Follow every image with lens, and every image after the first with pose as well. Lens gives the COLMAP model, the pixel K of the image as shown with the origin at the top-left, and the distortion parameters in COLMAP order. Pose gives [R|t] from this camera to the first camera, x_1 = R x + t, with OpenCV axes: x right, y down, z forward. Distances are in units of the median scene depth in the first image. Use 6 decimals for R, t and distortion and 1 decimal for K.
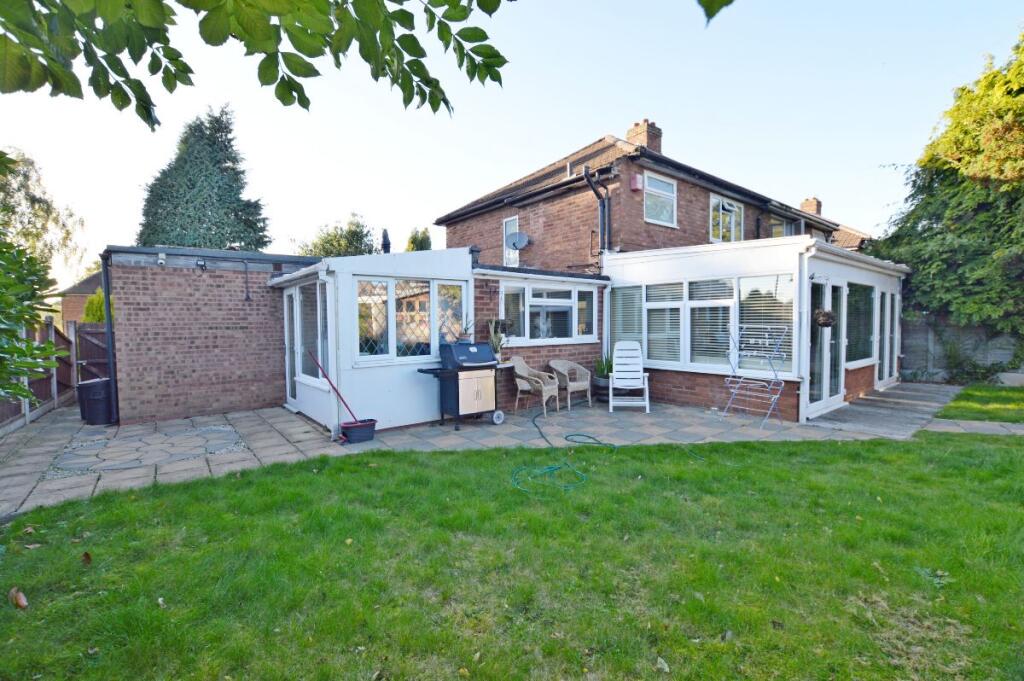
lens RADIAL K [[446.1, 0, 512.0], [0, 446.1, 340.5], [0, 0, 1]] dist [-0.020418, -0.000195]
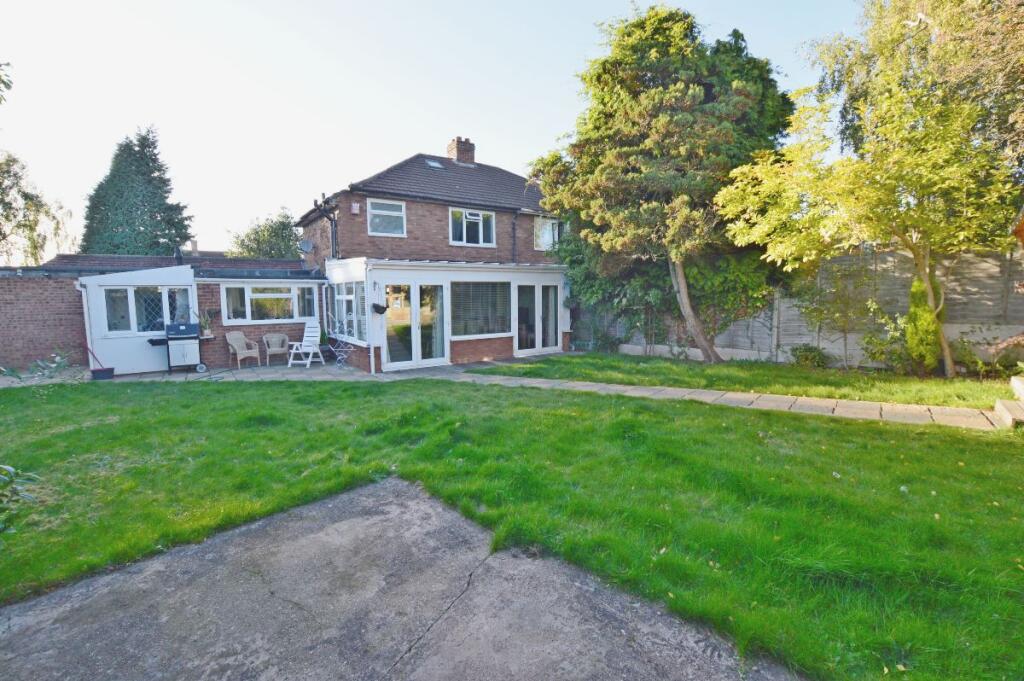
lens RADIAL K [[458.0, 0, 508.6], [0, 458.0, 331.2], [0, 0, 1]] dist [-0.013455, 0.000055]
pose [[0.997754, 0.001265, -0.066970, 0.867156], [0.001383, 0.999220, 0.039474, -0.022559], [0.066967, -0.039478, 0.996974, -0.433662]]
